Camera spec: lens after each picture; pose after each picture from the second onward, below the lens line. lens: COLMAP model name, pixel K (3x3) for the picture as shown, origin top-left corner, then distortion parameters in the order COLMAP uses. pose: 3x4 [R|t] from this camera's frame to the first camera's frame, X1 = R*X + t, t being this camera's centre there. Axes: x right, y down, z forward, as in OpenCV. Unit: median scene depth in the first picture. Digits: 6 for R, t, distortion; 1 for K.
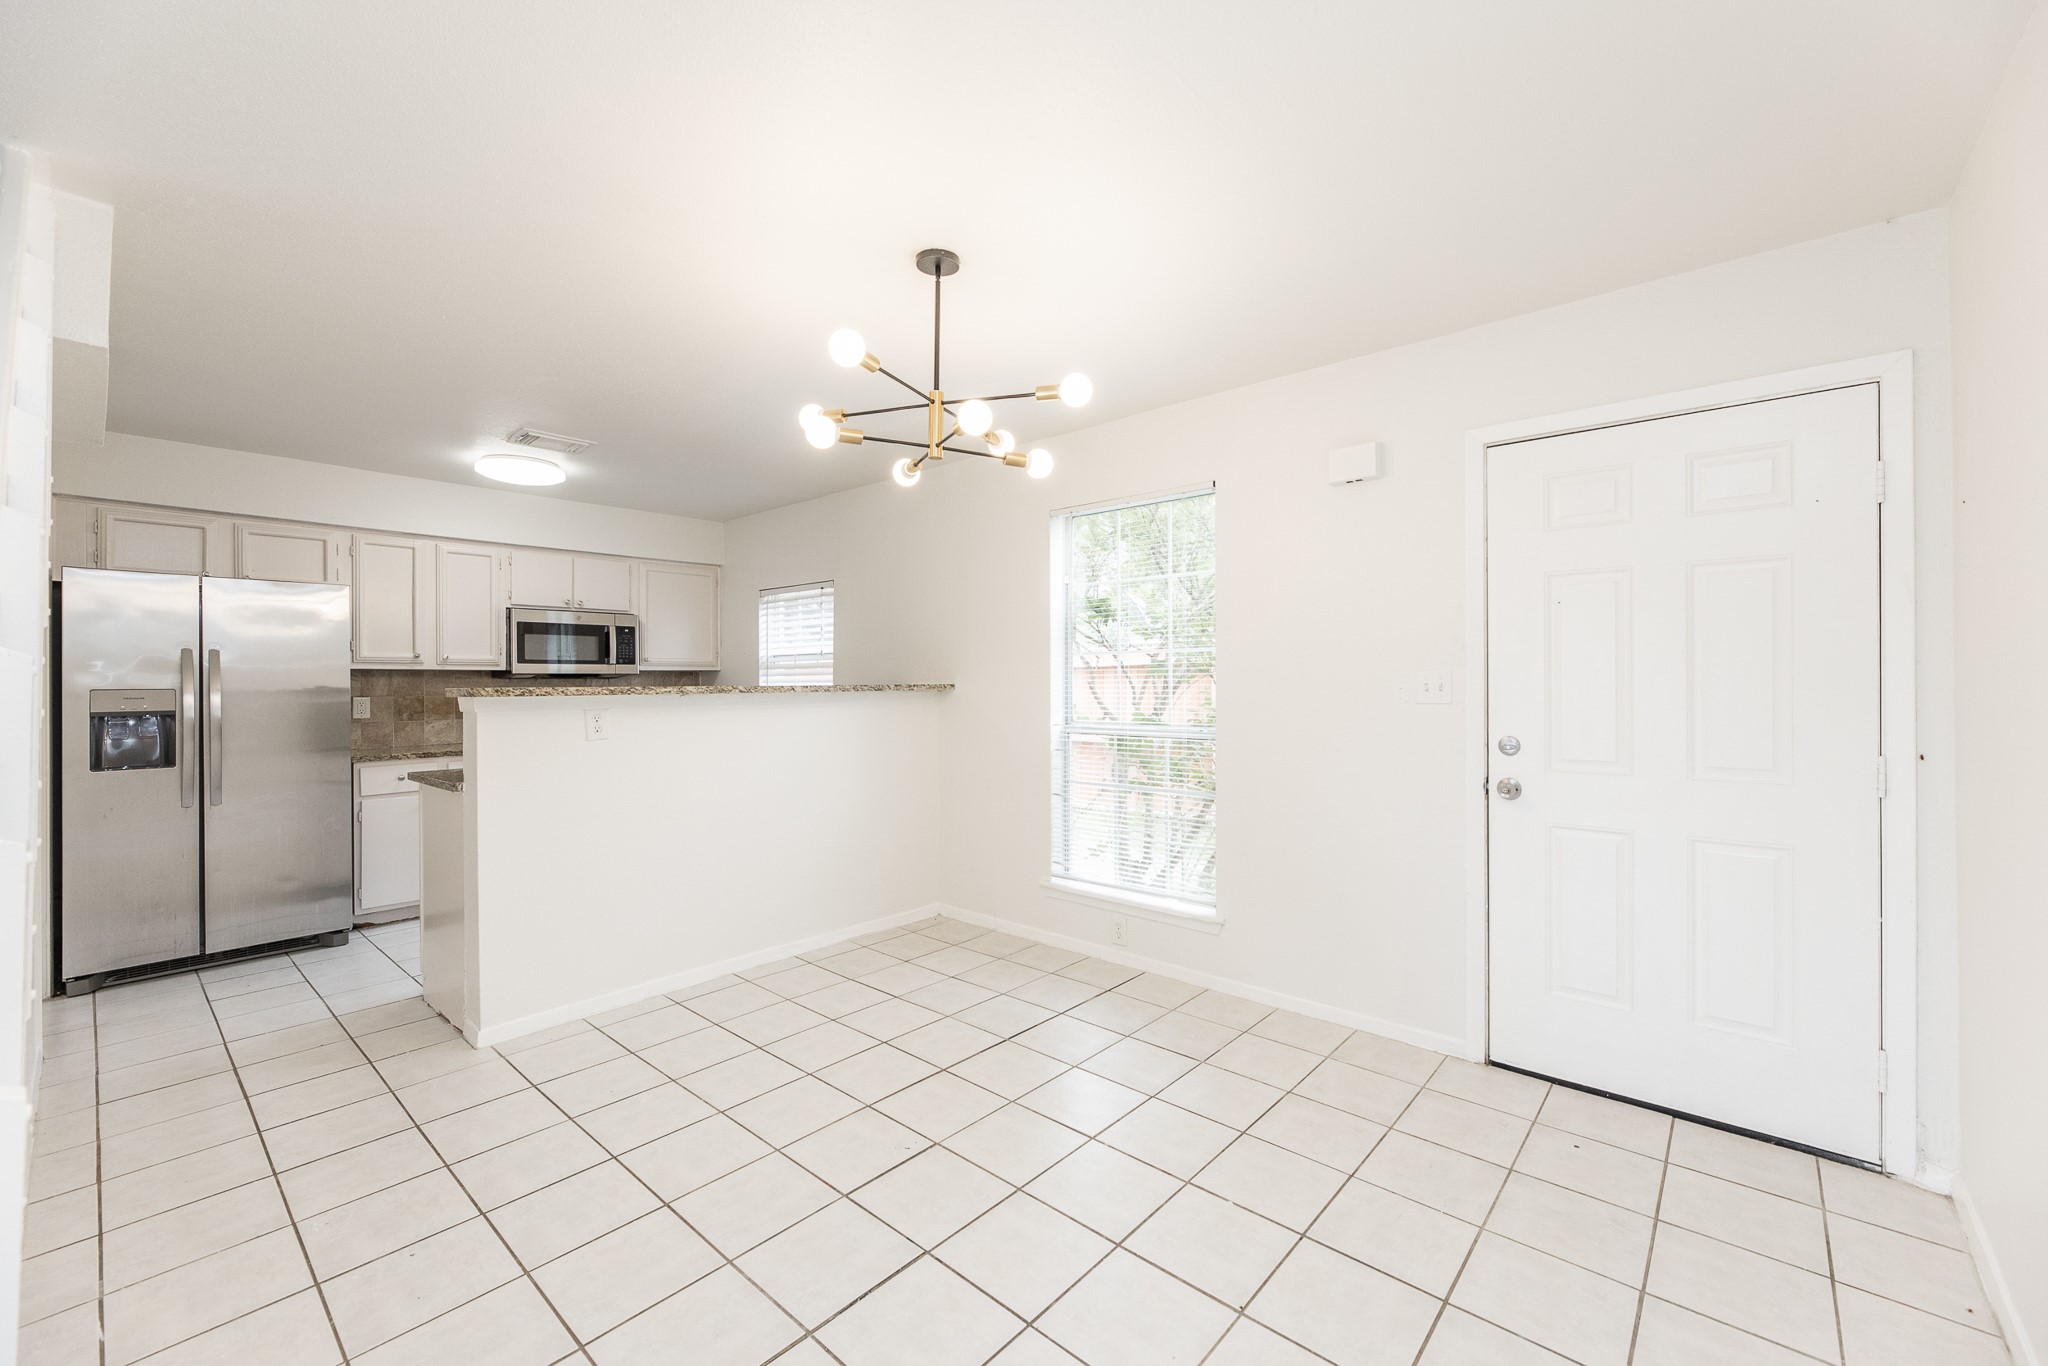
lens RADIAL K [[824.2, 0, 1034.5], [0, 824.2, 678.3], [0, 0, 1]] dist [-0.003526, 0.000204]
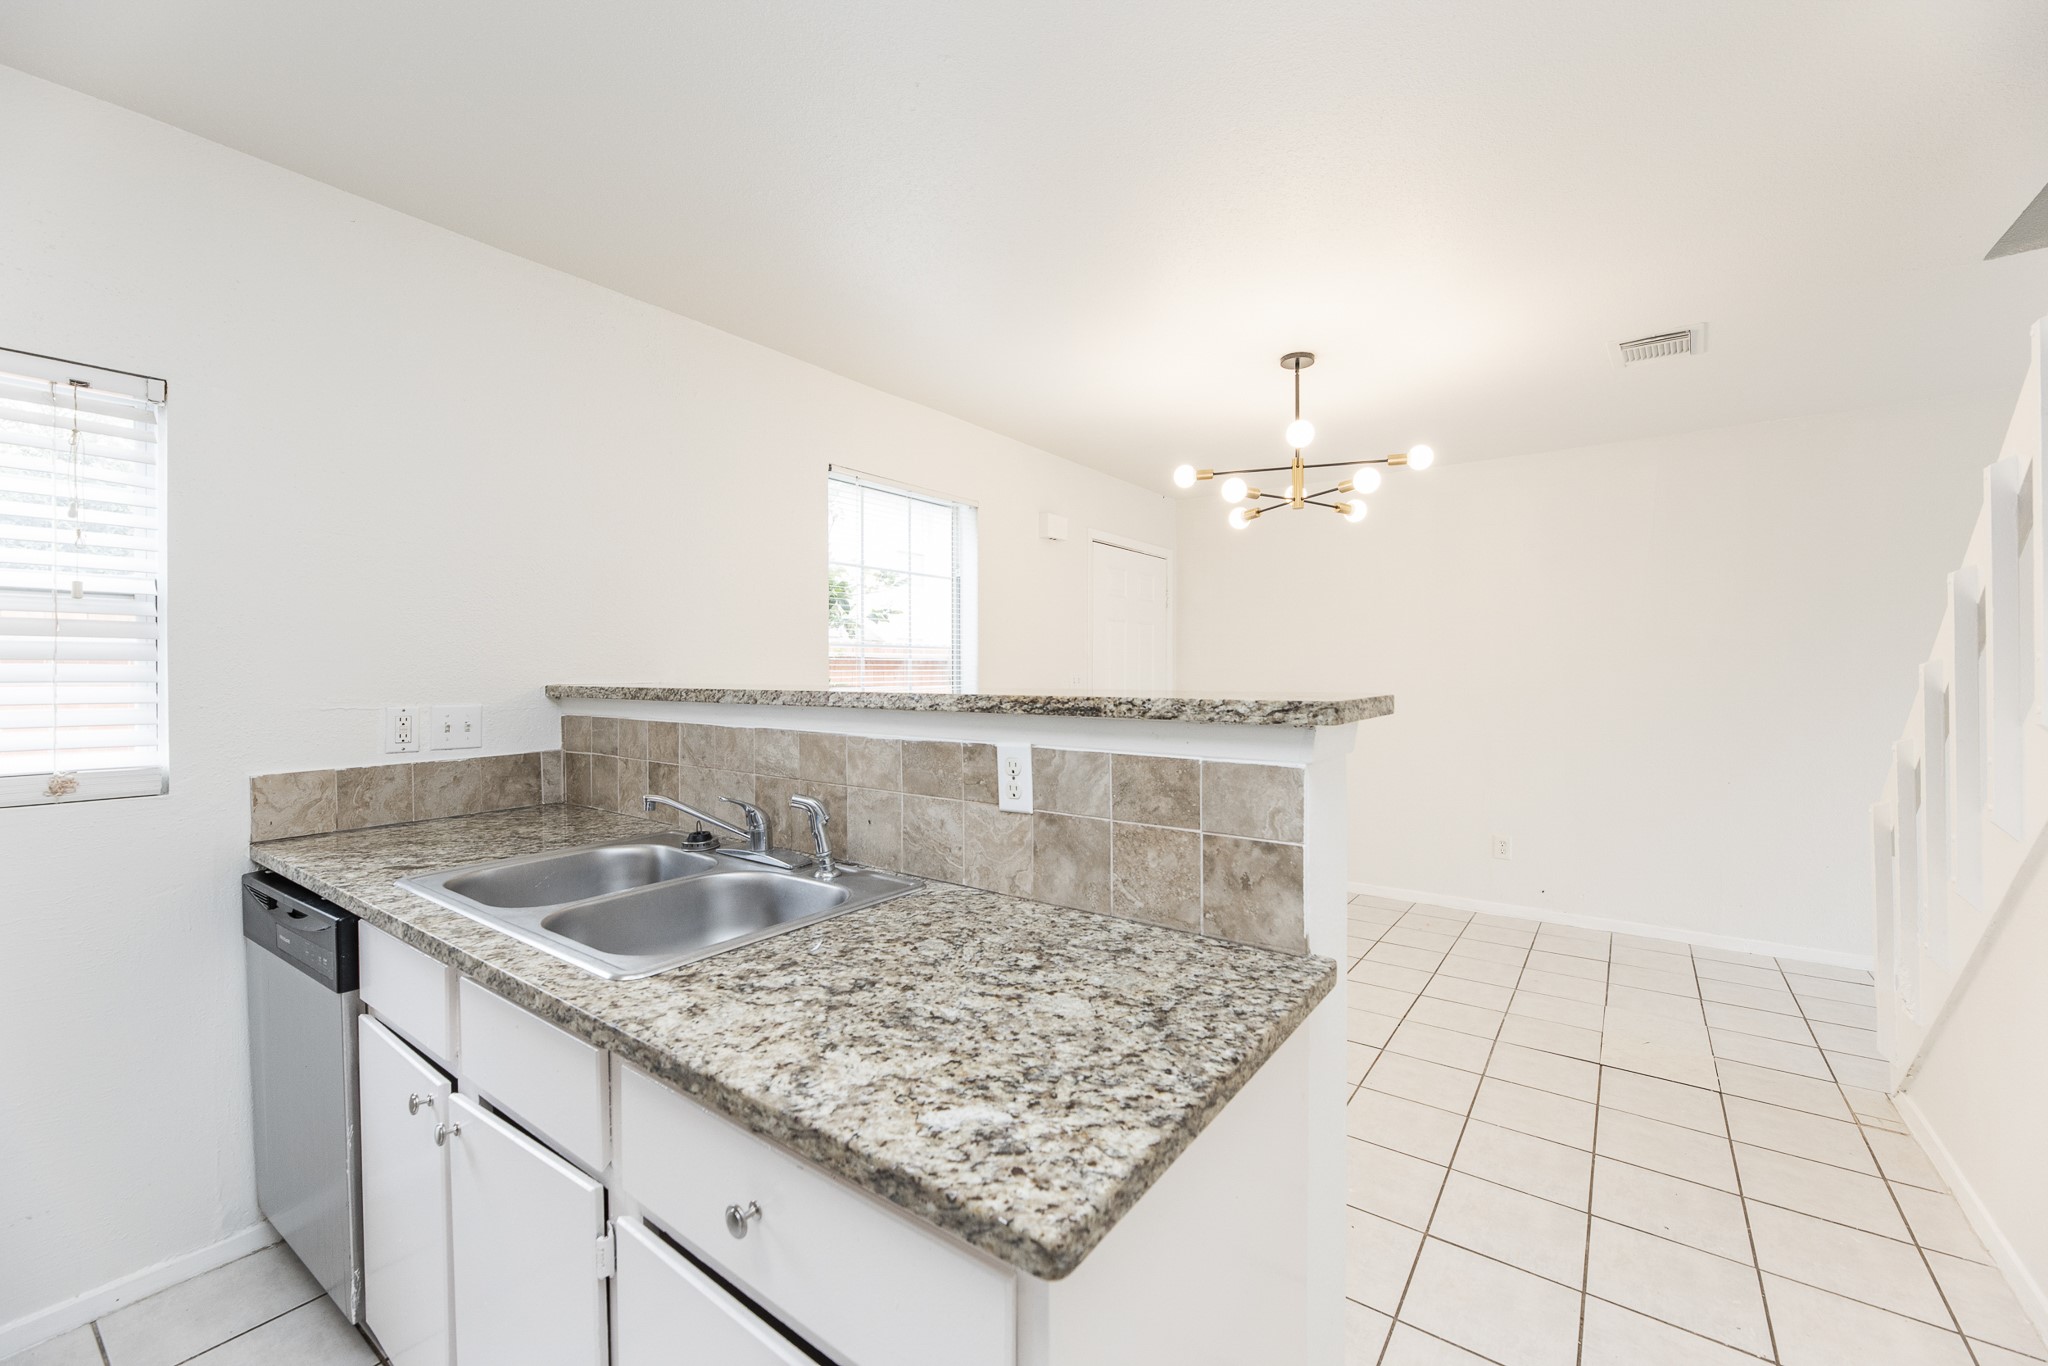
lens RADIAL K [[824.2, 0, 1034.8], [0, 824.2, 679.9], [0, 0, 1]] dist [-0.003526, 0.000204]
pose [[-0.091865, -0.003872, 0.995764, -0.763095], [-0.003386, 0.999988, 0.003576, 0.001557], [-0.995766, -0.003043, -0.091877, 0.839776]]
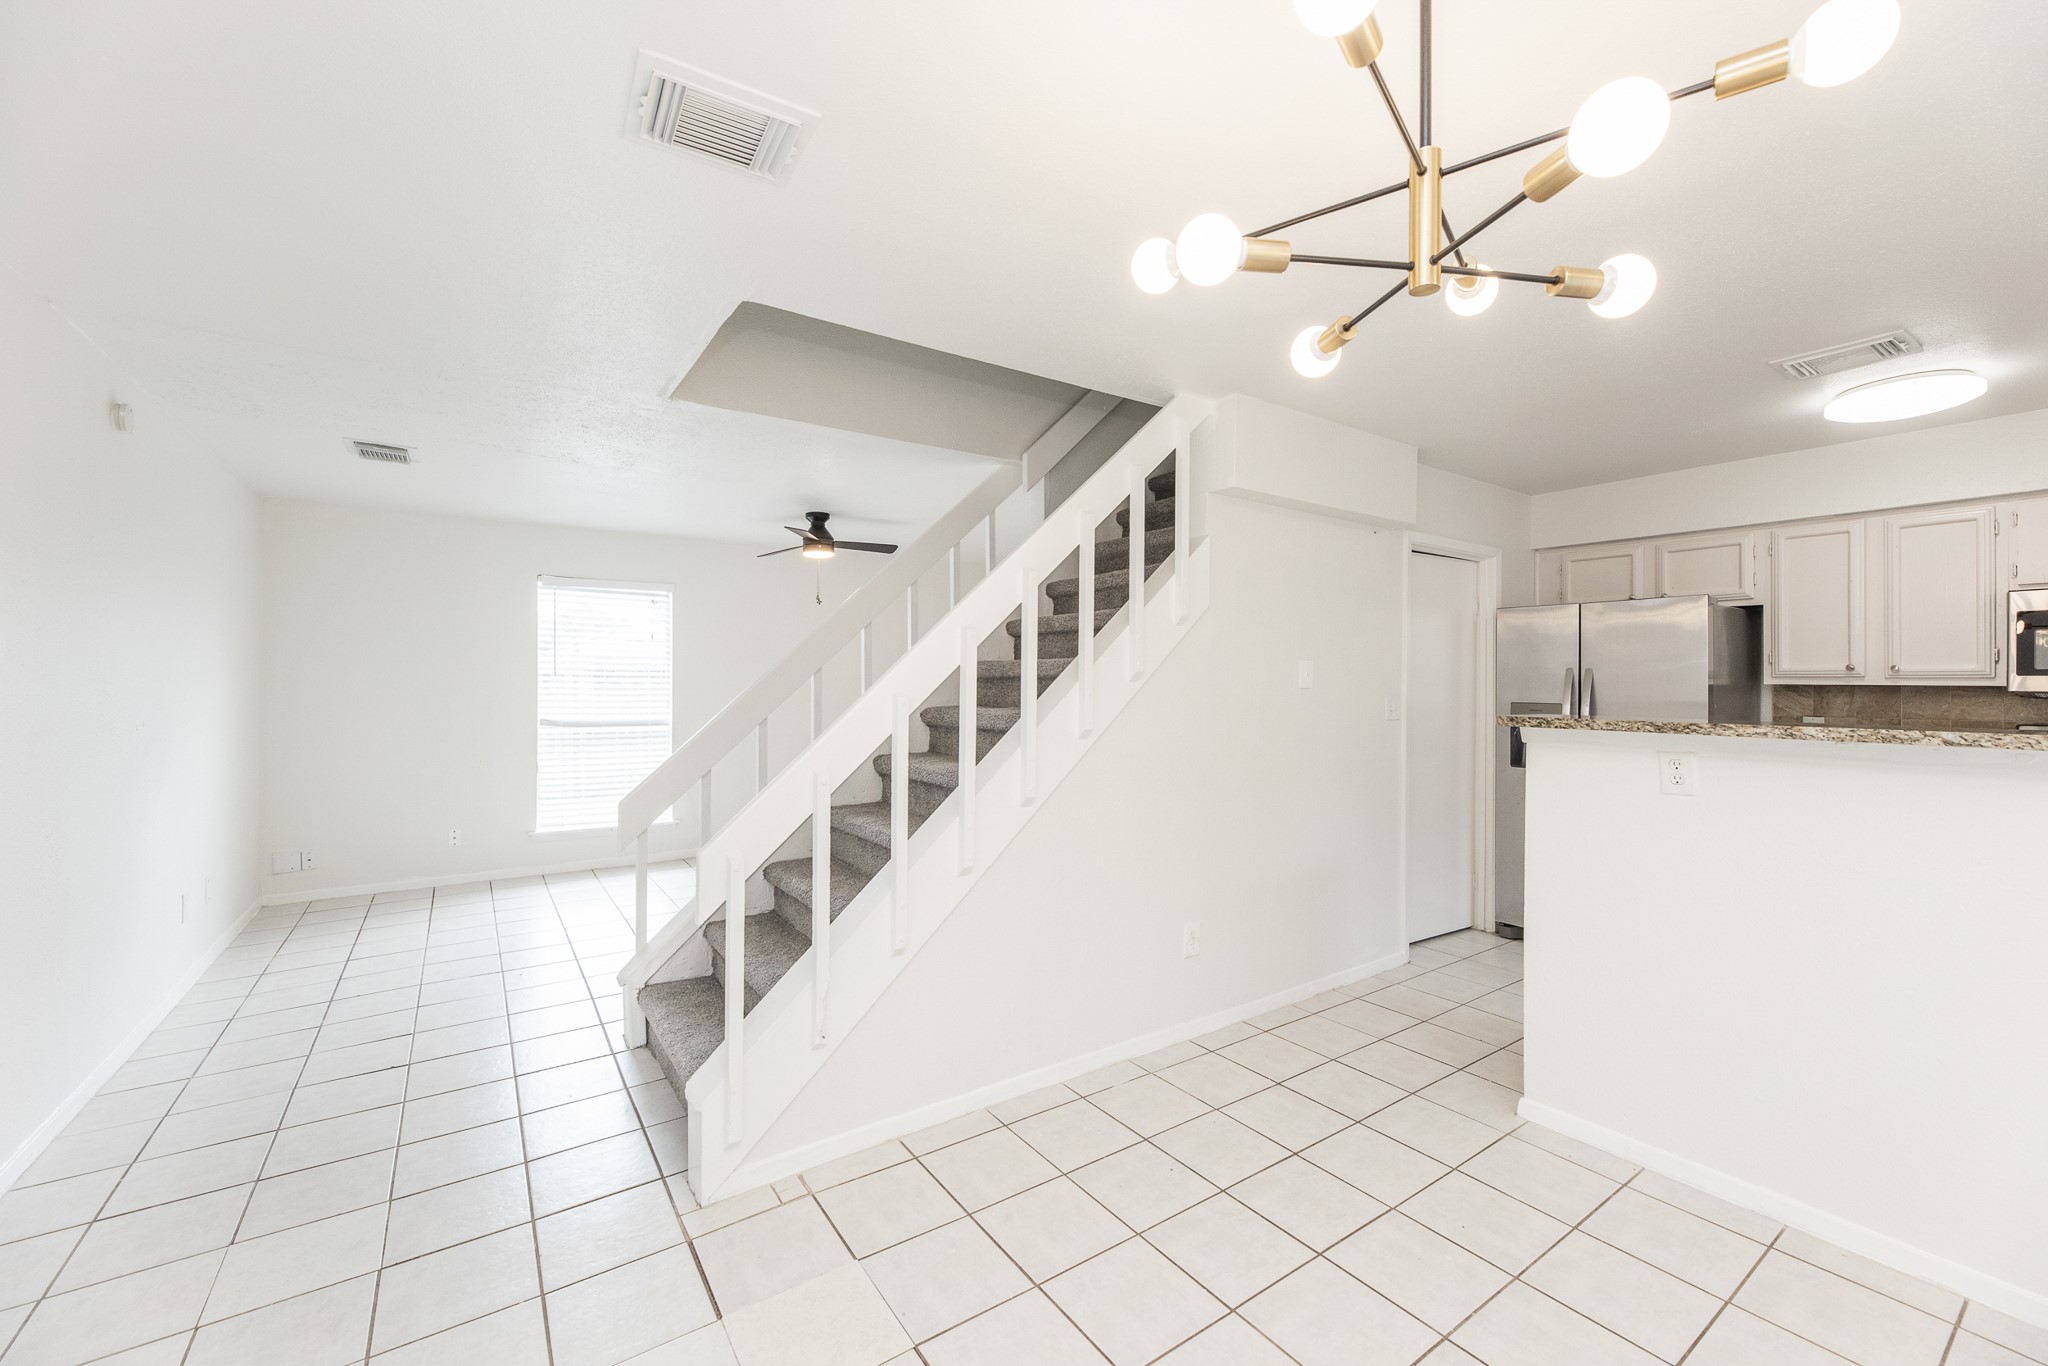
lens RADIAL K [[824.2, 0, 1046.9], [0, 824.2, 680.7], [0, 0, 1]] dist [-0.003526, 0.000204]
pose [[-0.236371, 0.003661, -0.971656, 0.222611], [0.000176, 0.999993, 0.003725, -0.020300], [0.971663, 0.000709, -0.236370, 0.495222]]
